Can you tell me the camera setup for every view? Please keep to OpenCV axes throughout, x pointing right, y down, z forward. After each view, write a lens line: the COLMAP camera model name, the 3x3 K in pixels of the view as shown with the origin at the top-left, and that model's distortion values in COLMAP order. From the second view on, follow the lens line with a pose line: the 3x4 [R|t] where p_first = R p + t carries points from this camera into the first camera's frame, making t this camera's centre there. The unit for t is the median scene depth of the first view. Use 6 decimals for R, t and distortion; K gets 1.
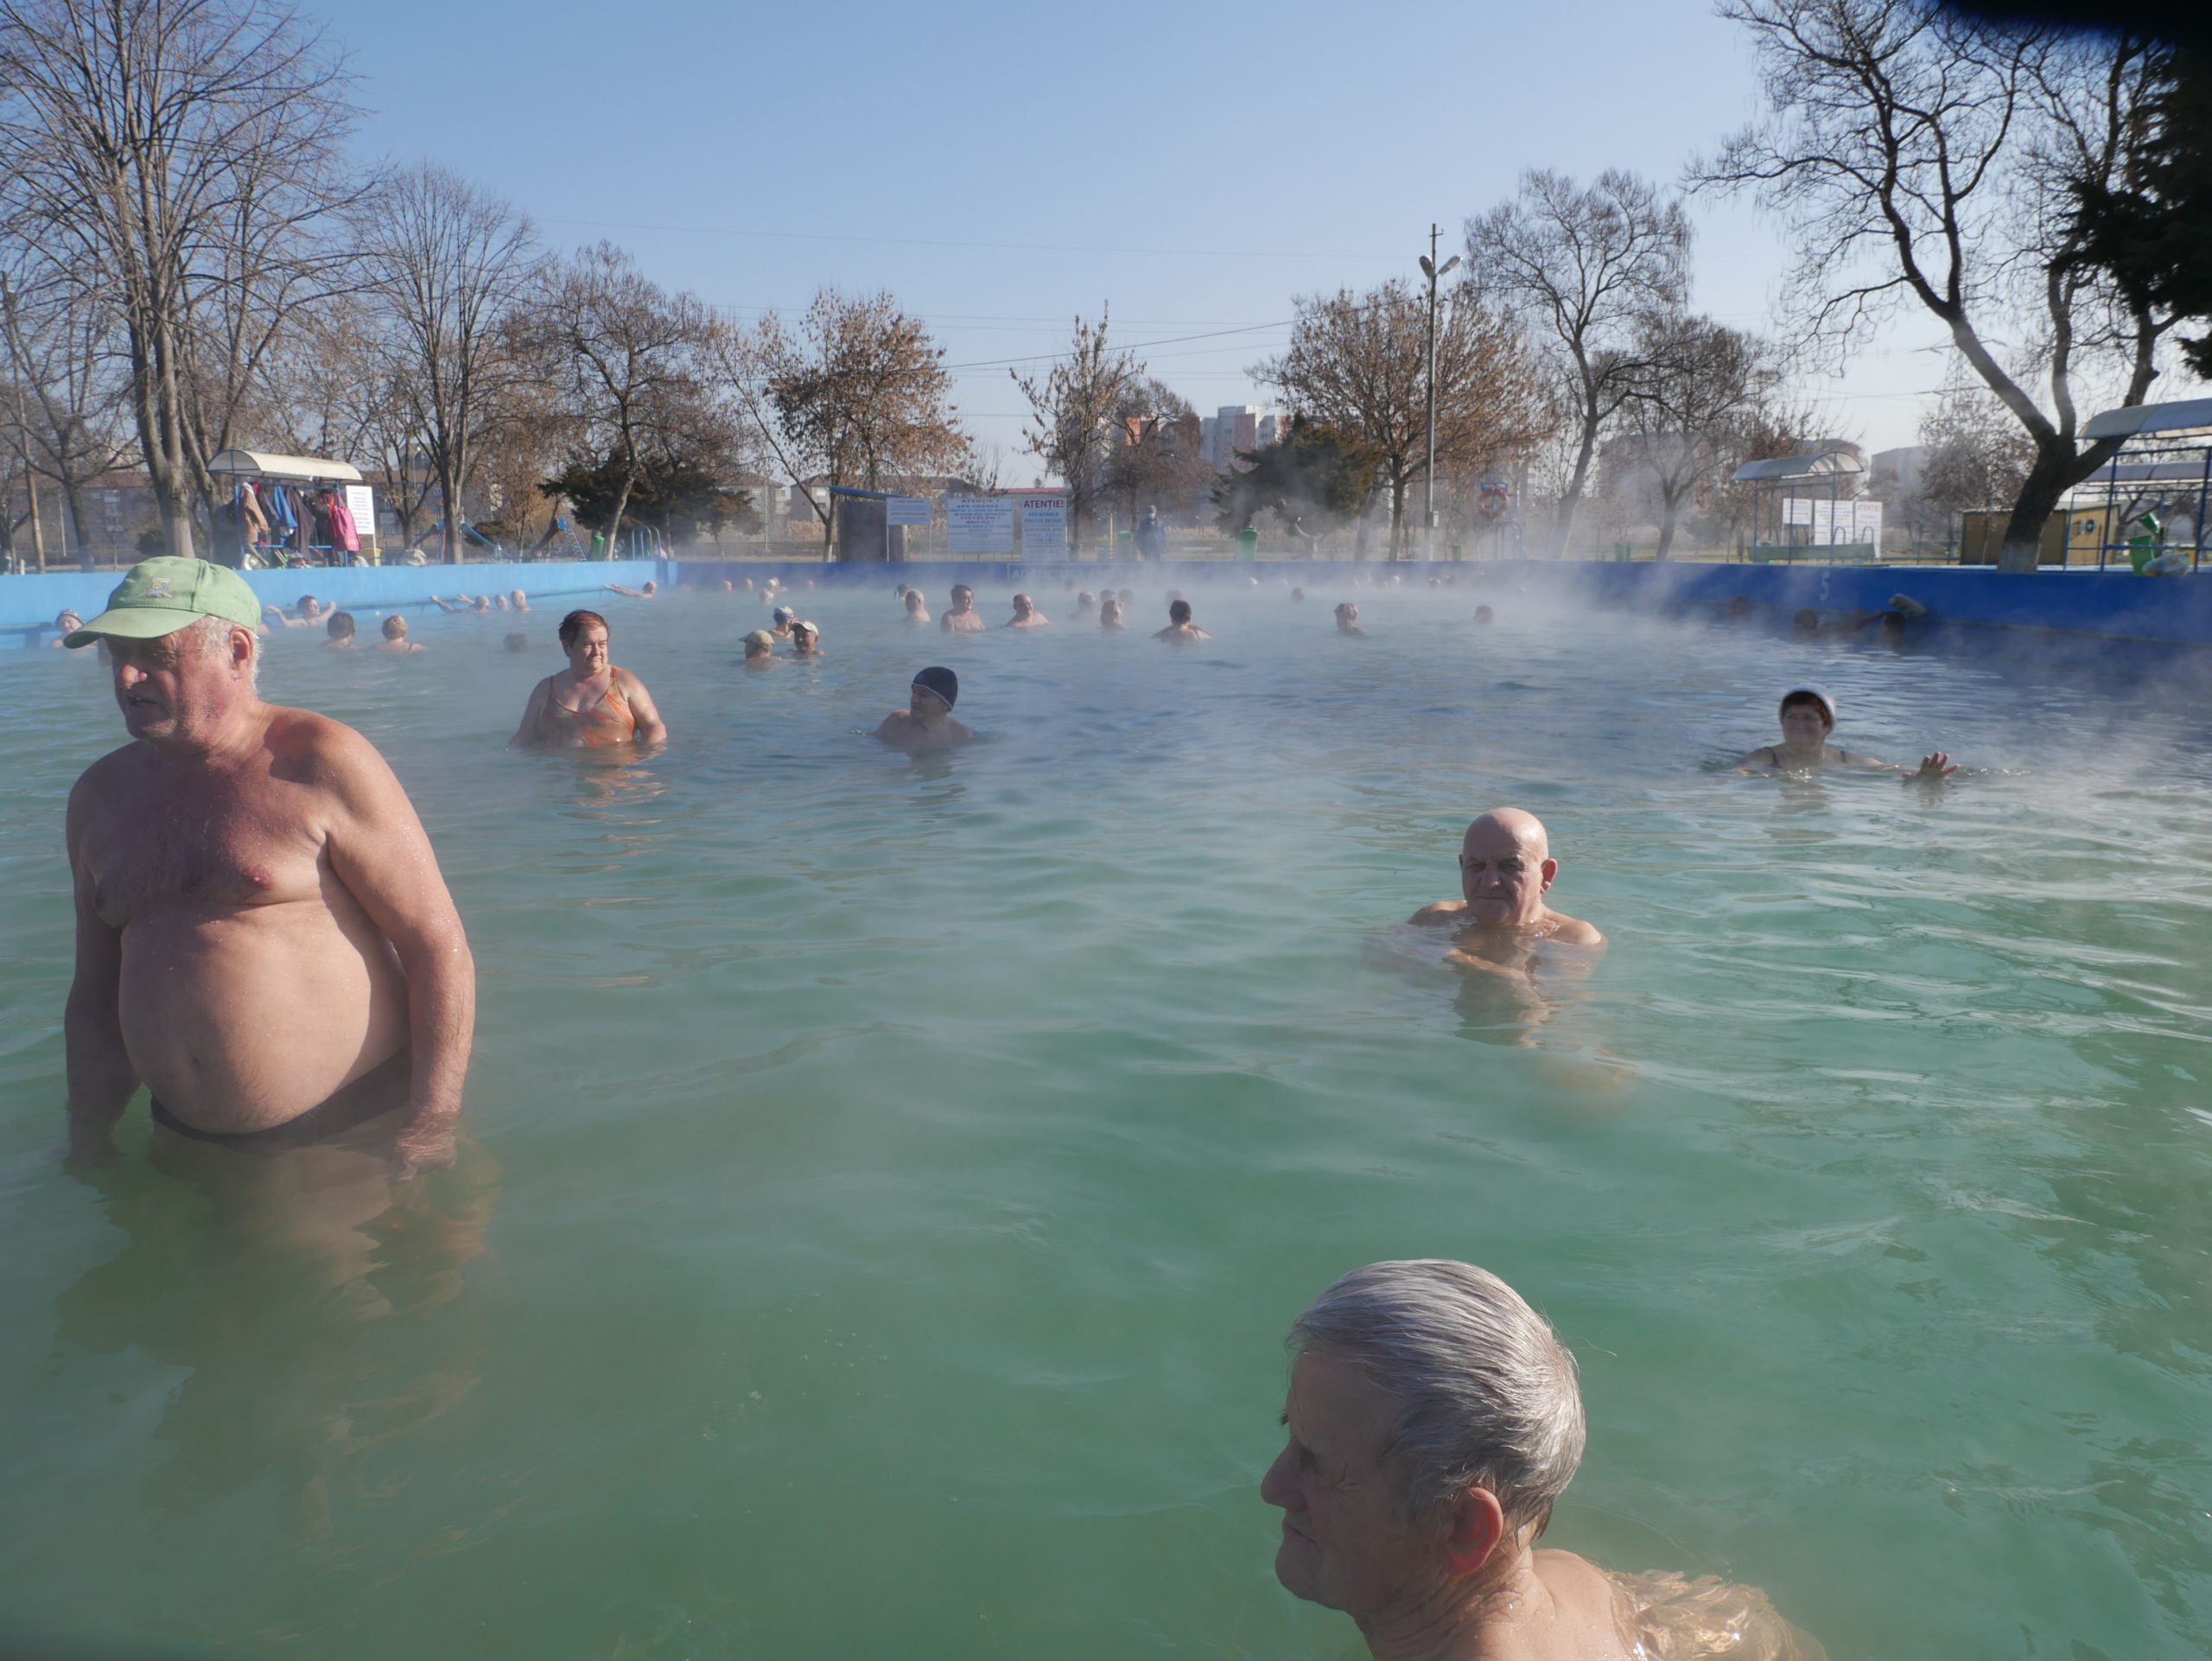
lens RADIAL K [[1610.2, 0, 1110.0], [0, 1610.2, 843.0], [0, 0, 1]] dist [-0.047379, 0.019722]
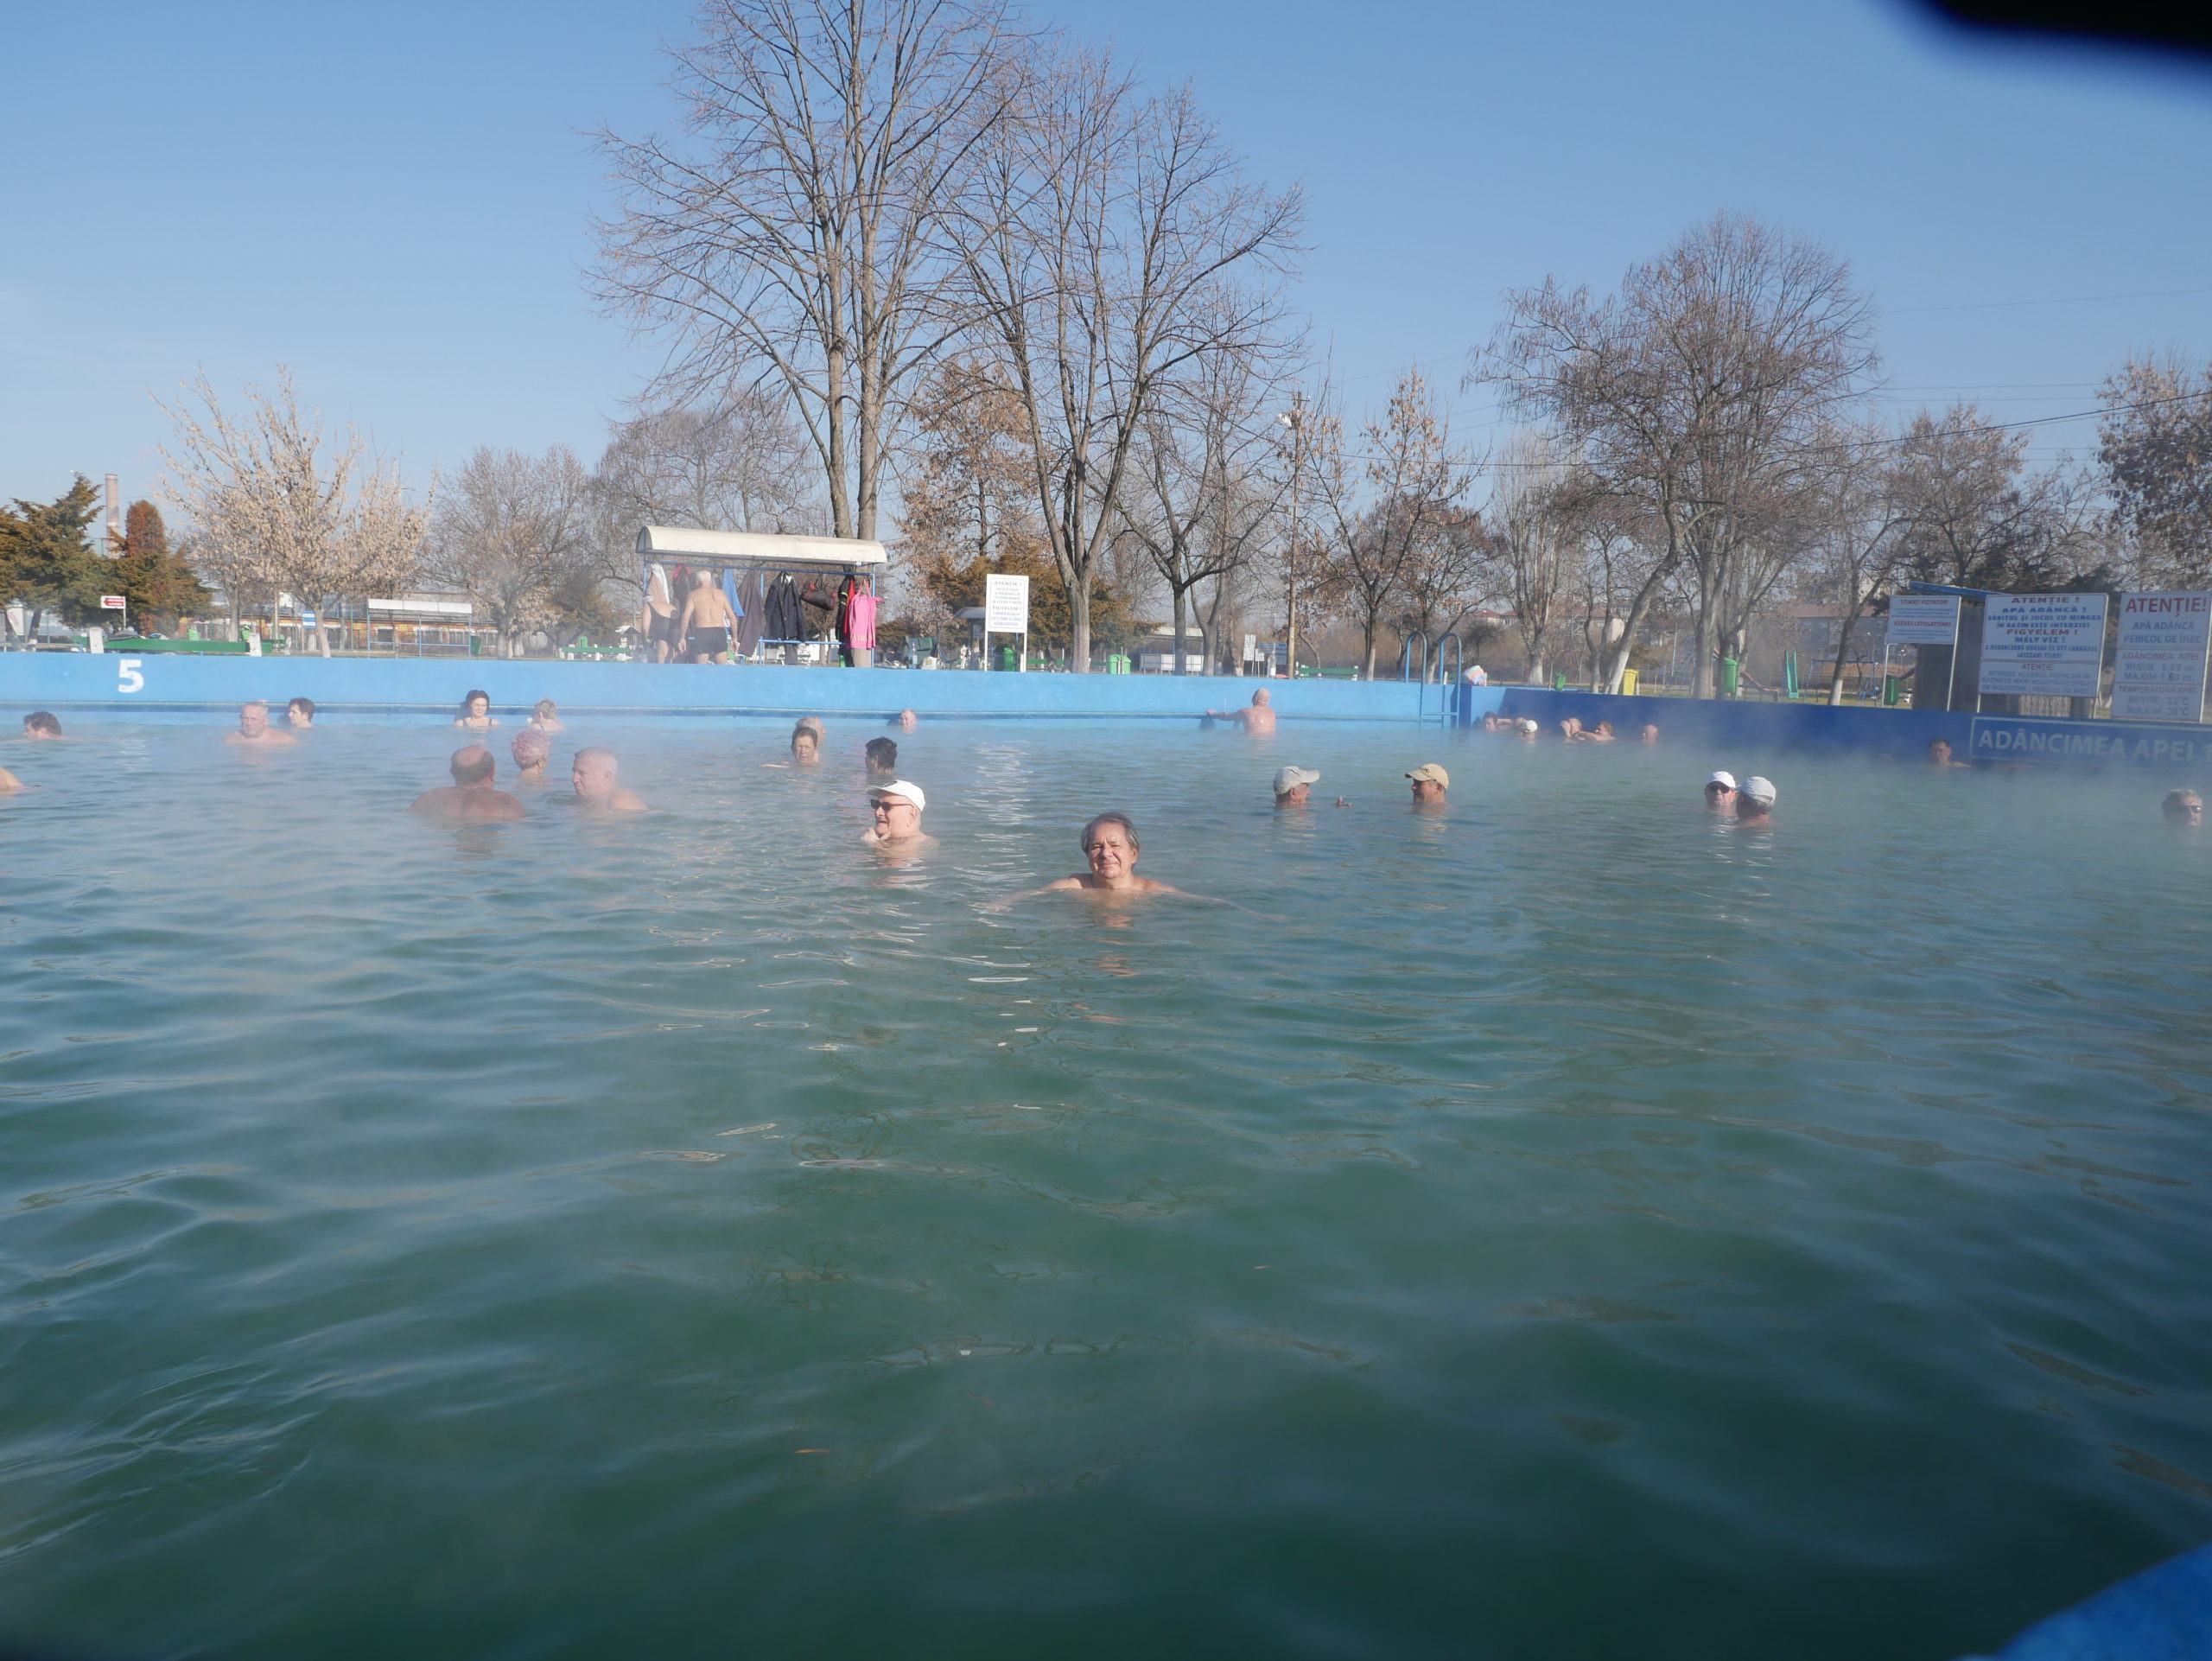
lens RADIAL K [[1610.2, 0, 1102.9], [0, 1610.2, 839.8], [0, 0, 1]] dist [-0.047379, 0.019722]
pose [[0.519471, 0.113512, -0.846915, 0.172805], [-0.183804, 0.982780, 0.018983, -0.073322], [0.834485, 0.145805, 0.531390, 0.394941]]
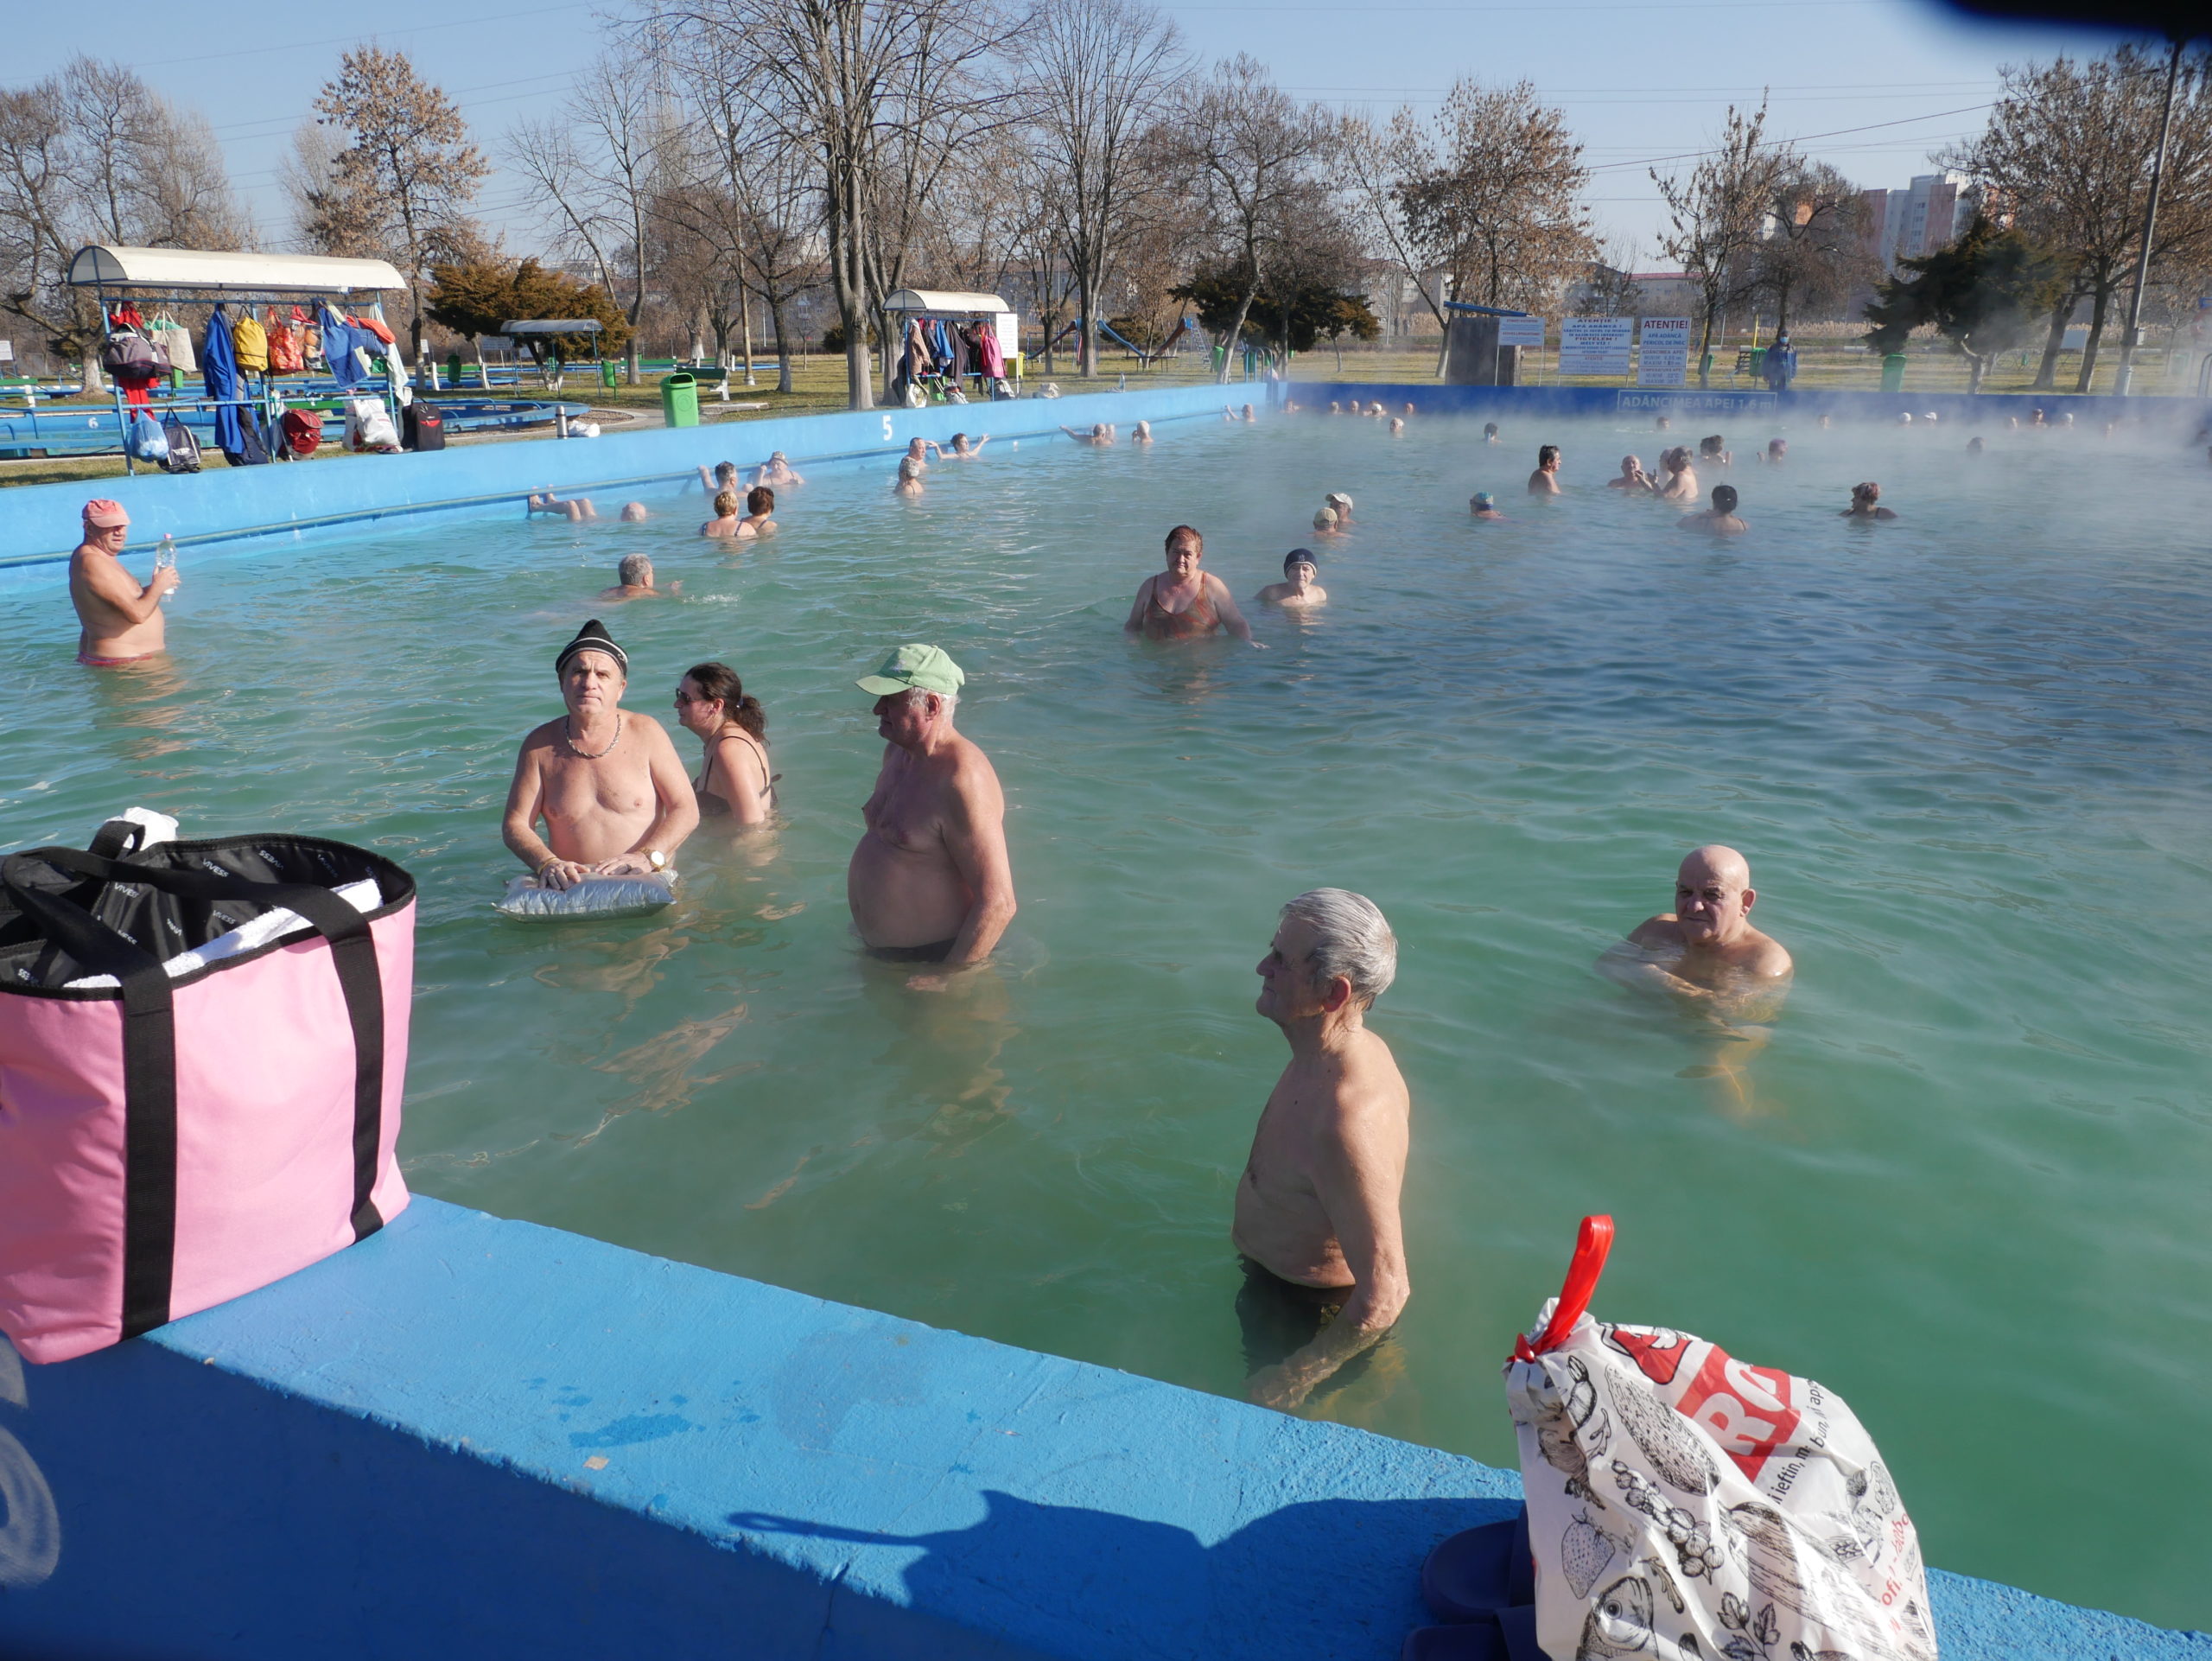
lens RADIAL K [[1610.2, 0, 1101.7], [0, 1610.2, 848.6], [0, 0, 1]] dist [-0.047379, 0.019722]
pose [[0.929260, 0.111190, -0.352296, 0.012789], [-0.064852, 0.987920, 0.140741, -0.012214], [0.363689, -0.107937, 0.925246, -0.025641]]
